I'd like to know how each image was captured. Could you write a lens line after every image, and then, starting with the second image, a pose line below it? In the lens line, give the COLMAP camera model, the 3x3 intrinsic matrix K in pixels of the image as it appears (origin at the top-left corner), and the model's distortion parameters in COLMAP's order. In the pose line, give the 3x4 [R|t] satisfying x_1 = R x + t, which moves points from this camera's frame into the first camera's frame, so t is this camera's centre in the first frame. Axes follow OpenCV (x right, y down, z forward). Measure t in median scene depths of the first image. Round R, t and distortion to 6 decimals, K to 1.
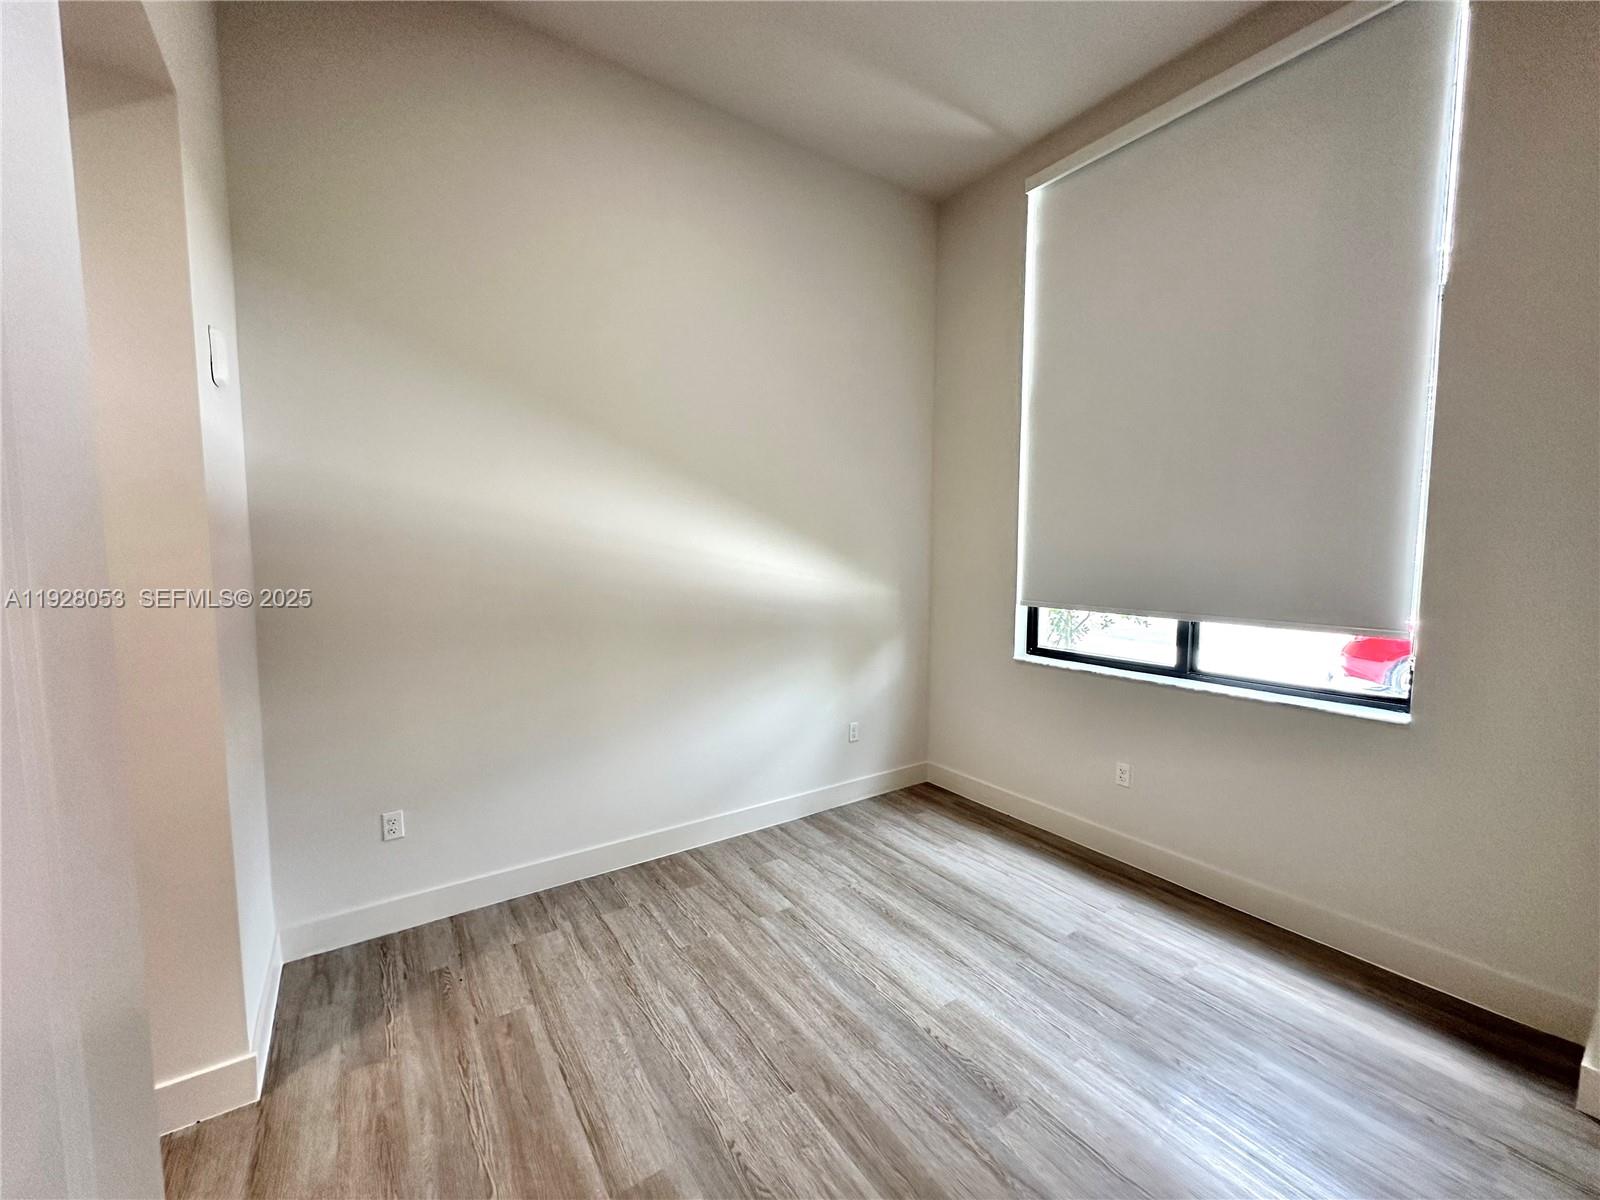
lens RADIAL K [[642.6, 0, 801.5], [0, 642.6, 655.9], [0, 0, 1]] dist [0.001654, 0.000190]
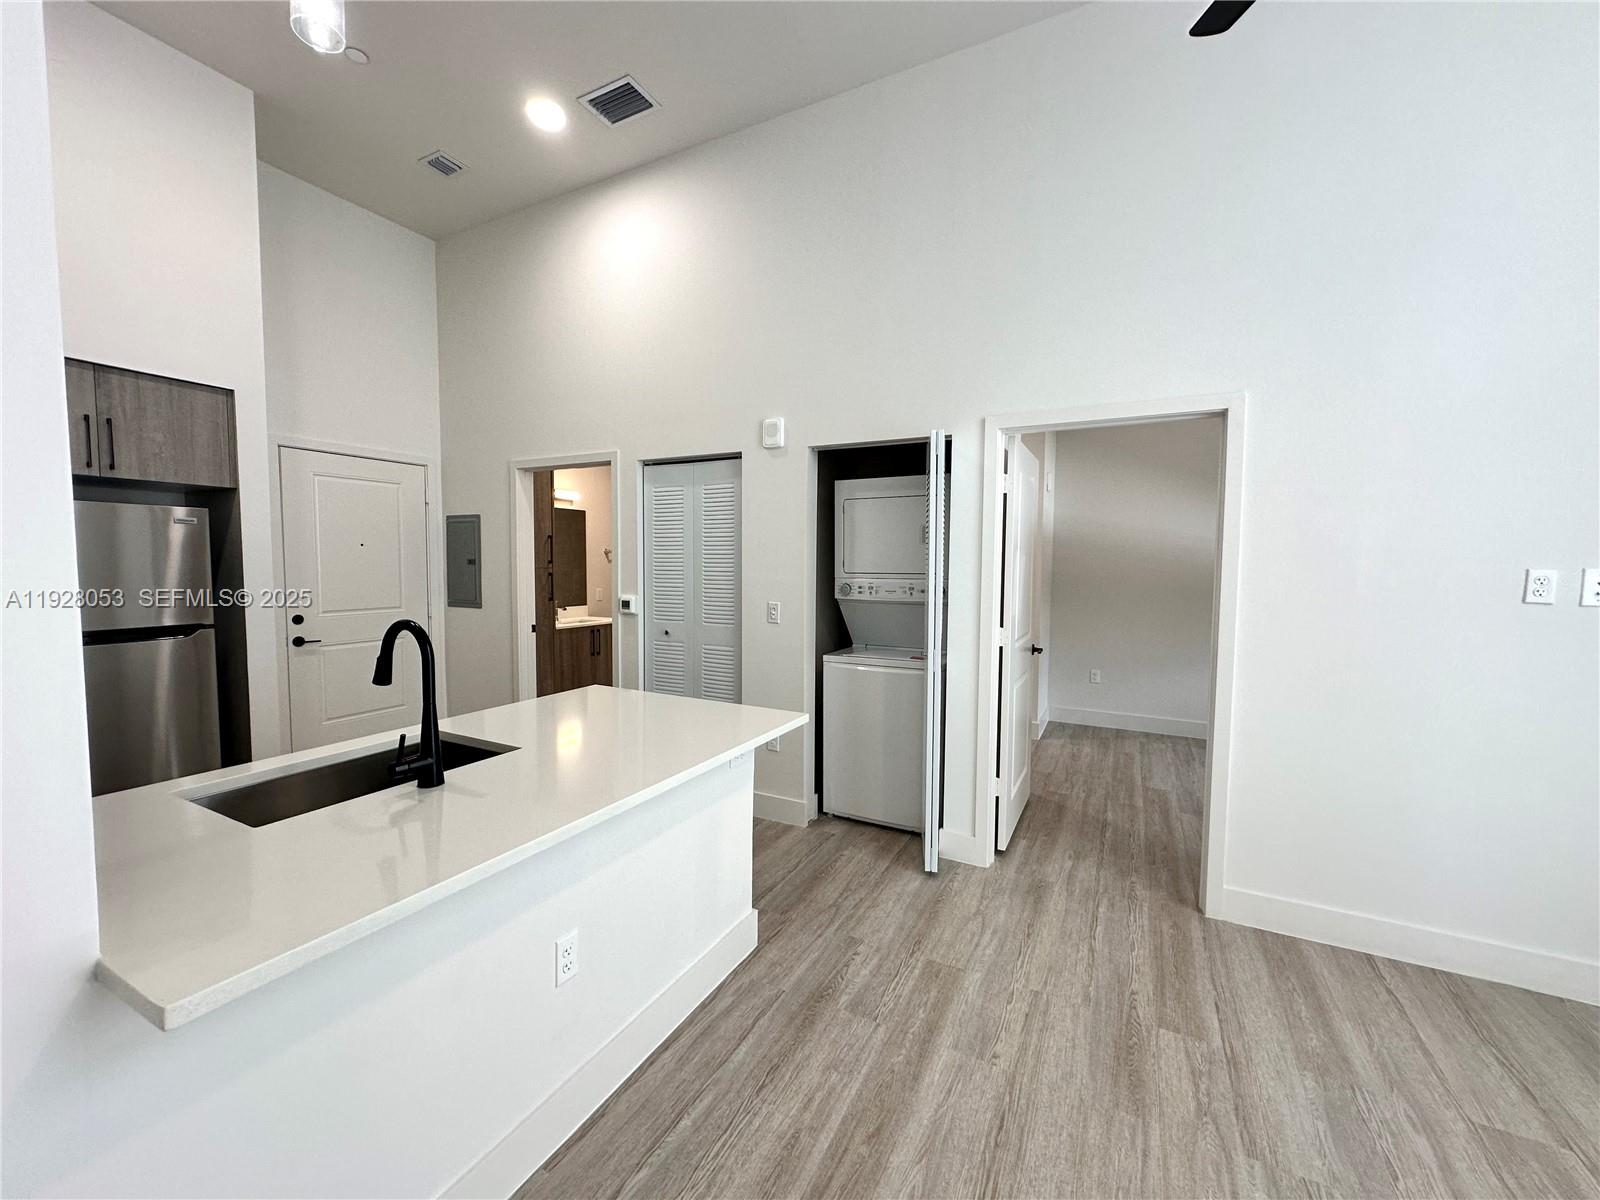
lens RADIAL K [[639.4, 0, 800.0], [0, 639.4, 600.0], [0, 0, 1]] dist [0.008659, 0.000415]
pose [[0.472472, 0.057174, -0.879490, 0.997239], [-0.152964, 0.988069, -0.017942, 0.251408], [0.867970, 0.143007, 0.475580, -1.208393]]
